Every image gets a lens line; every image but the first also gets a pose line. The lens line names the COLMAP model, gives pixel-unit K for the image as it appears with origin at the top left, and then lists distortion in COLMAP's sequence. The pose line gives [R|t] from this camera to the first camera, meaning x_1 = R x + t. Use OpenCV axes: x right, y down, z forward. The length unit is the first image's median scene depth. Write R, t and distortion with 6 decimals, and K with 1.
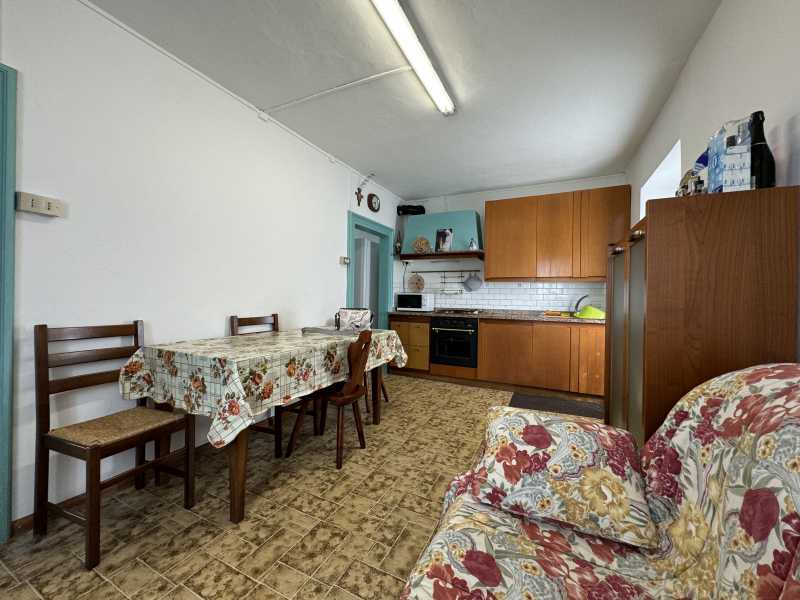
lens RADIAL K [[318.2, 0, 400.0], [0, 318.2, 300.0], [0, 0, 1]] dist [-0.003694, -0.000244]
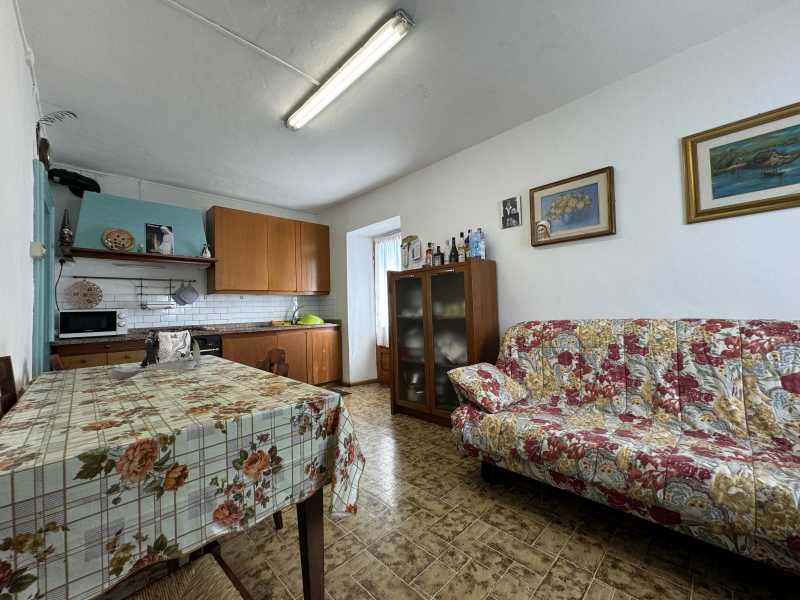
lens RADIAL K [[318.2, 0, 400.0], [0, 318.2, 300.0], [0, 0, 1]] dist [-0.003694, -0.000244]
pose [[0.337676, 0.000522, 0.941262, -0.986495], [0.043329, 0.998931, -0.016098, -0.007493], [-0.940265, 0.046219, 0.337292, 0.511354]]
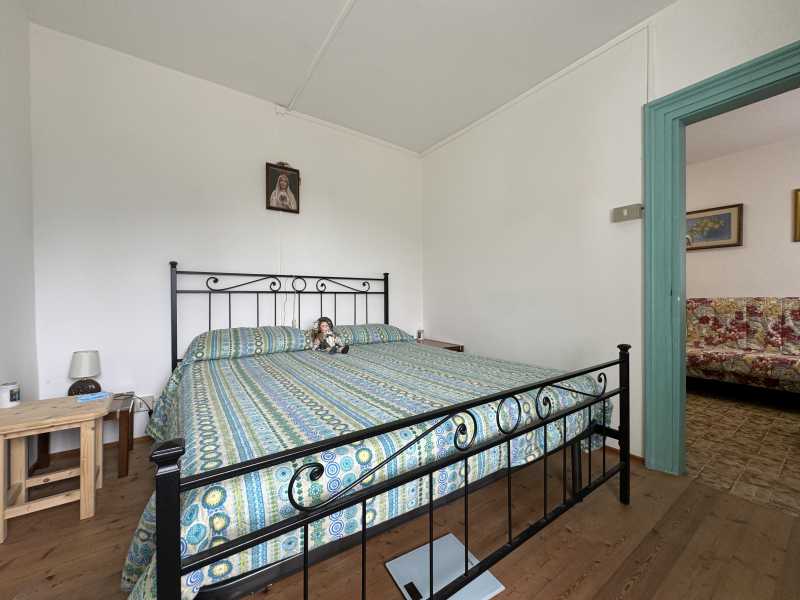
lens RADIAL K [[318.2, 0, 400.0], [0, 318.2, 300.0], [0, 0, 1]] dist [-0.003694, -0.000244]
pose [[0.483842, -0.029360, 0.874663, -2.388149], [0.021297, 0.999536, 0.021770, 0.006644], [-0.874896, 0.008094, 0.484243, 1.069254]]
